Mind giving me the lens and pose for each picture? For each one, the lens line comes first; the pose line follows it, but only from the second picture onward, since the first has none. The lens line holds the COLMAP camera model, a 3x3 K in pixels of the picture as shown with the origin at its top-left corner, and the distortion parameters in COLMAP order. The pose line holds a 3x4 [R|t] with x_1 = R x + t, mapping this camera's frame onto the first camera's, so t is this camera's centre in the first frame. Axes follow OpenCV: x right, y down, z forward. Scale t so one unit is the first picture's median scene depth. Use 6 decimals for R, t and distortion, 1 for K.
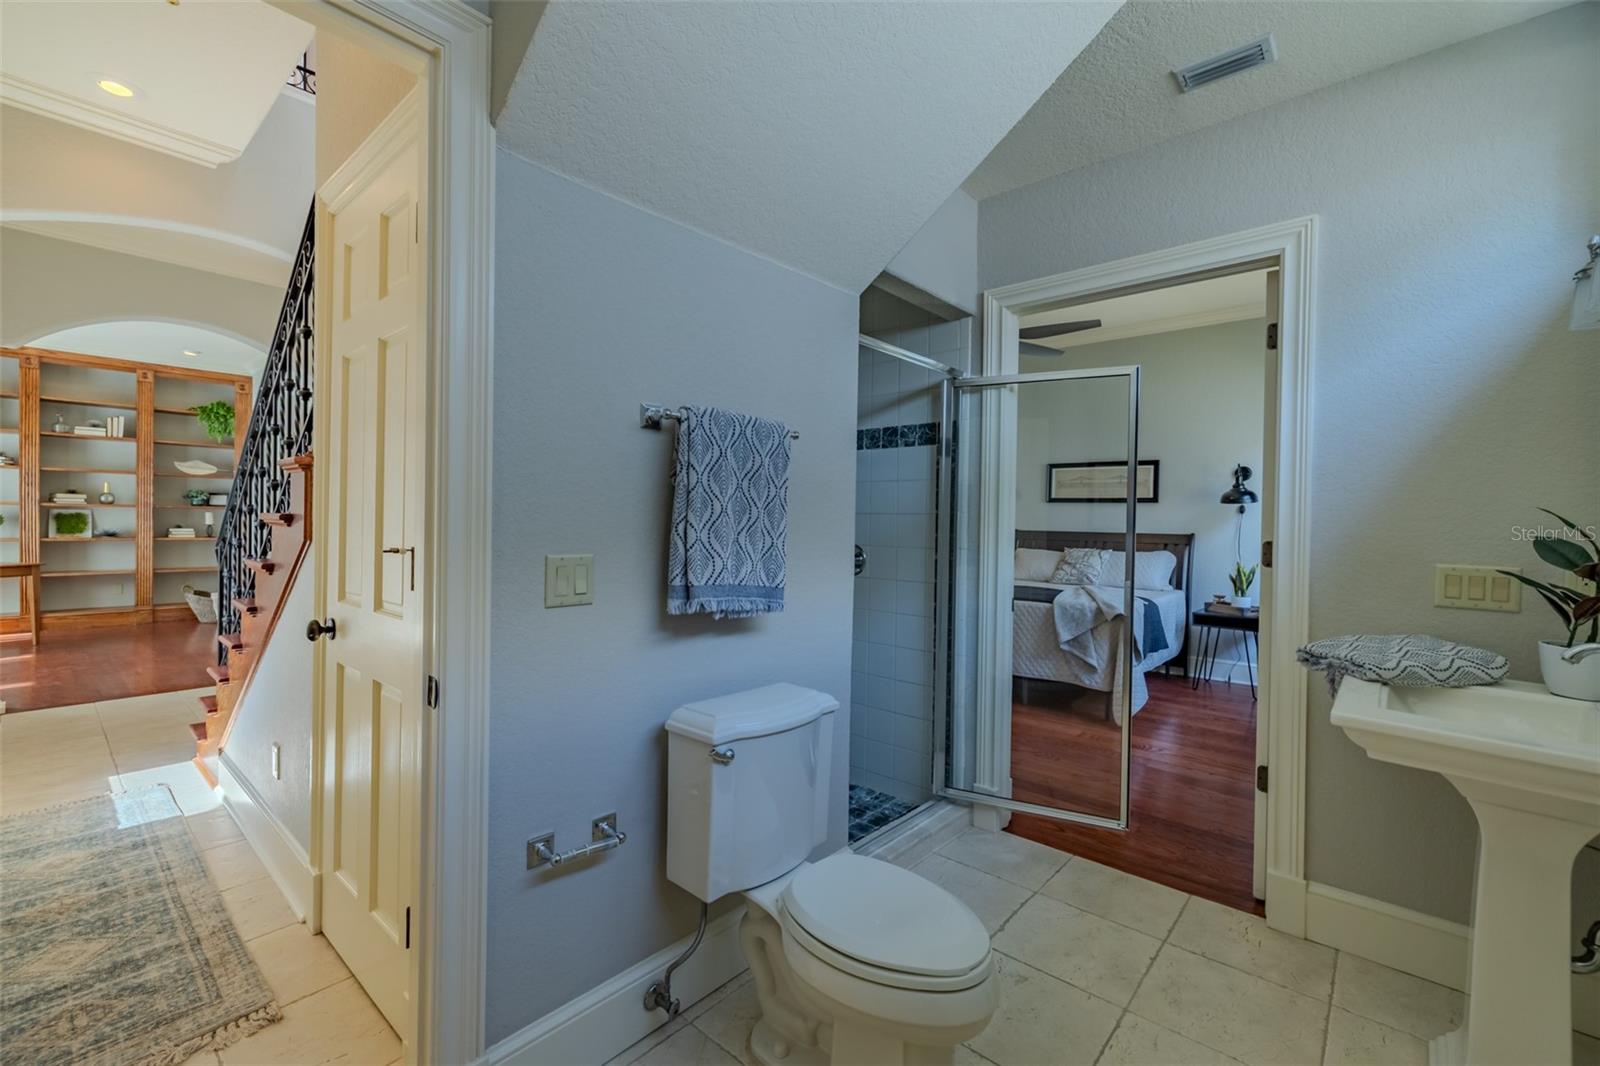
lens RADIAL K [[680.9, 0, 805.3], [0, 680.9, 528.0], [0, 0, 1]] dist [0.000972, 0.000029]
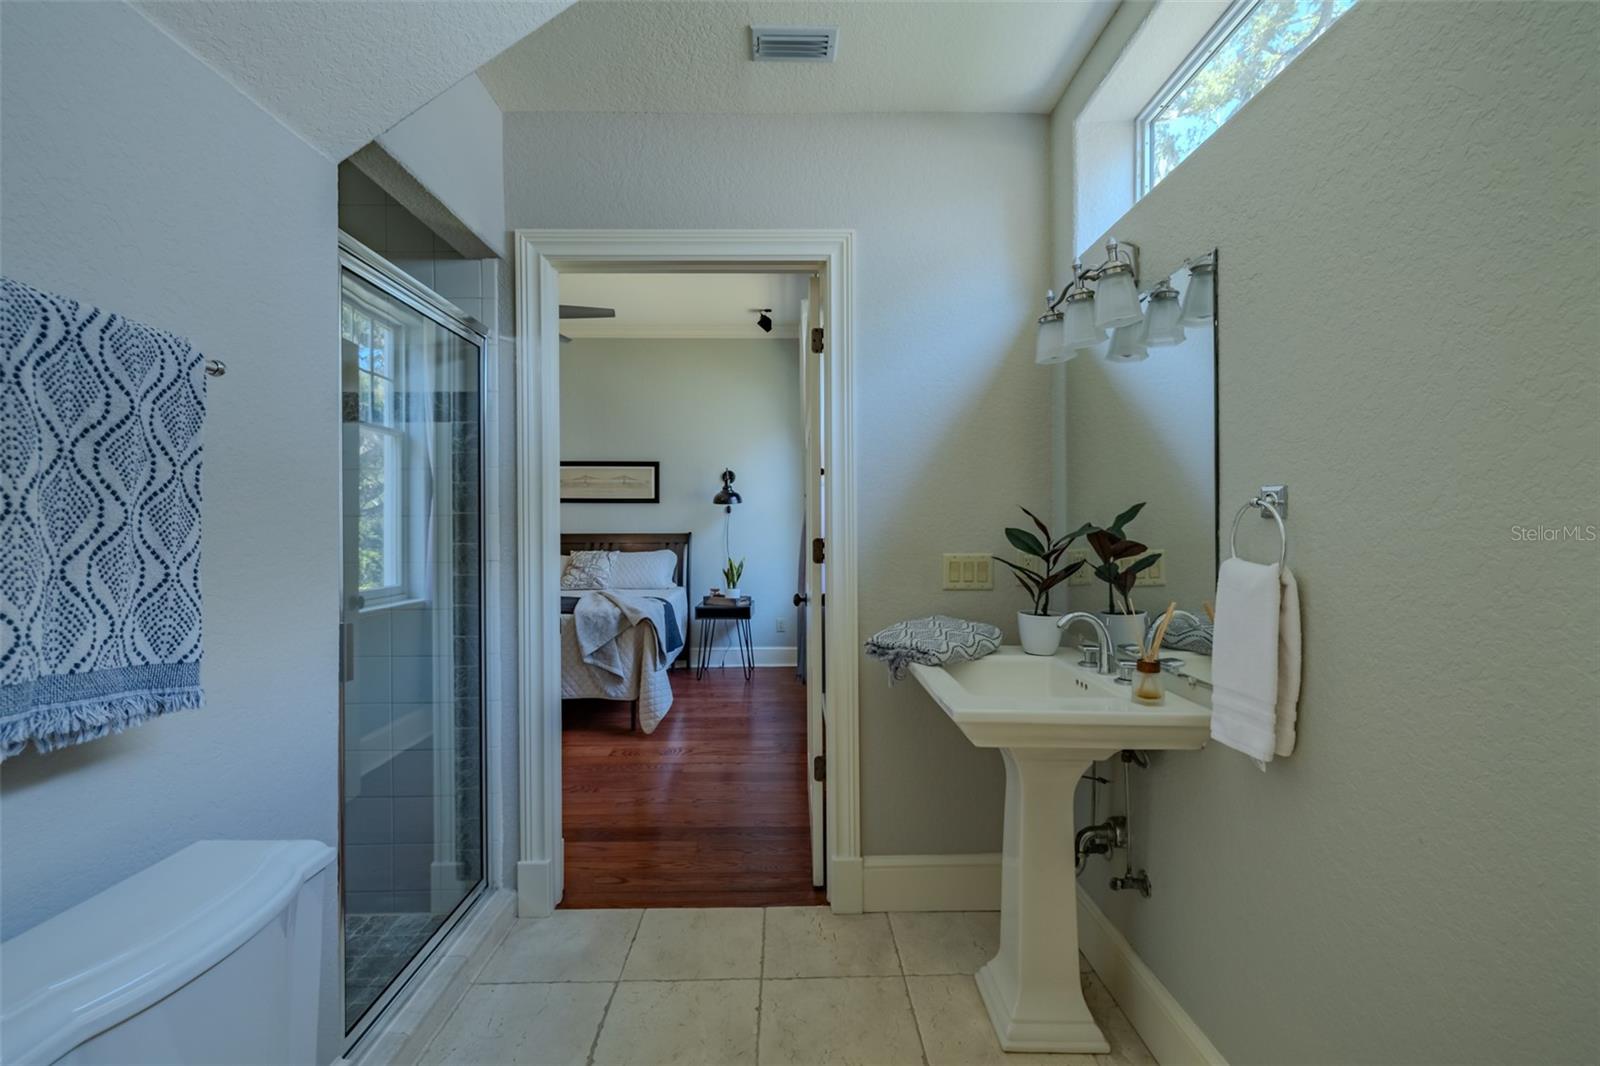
lens RADIAL K [[680.9, 0, 805.3], [0, 680.9, 528.0], [0, 0, 1]] dist [0.000972, 0.000029]
pose [[0.740520, -0.021833, 0.671680, -0.023162], [0.023658, 0.999700, 0.006413, -0.002703], [-0.671618, 0.011141, 0.740814, 0.204571]]
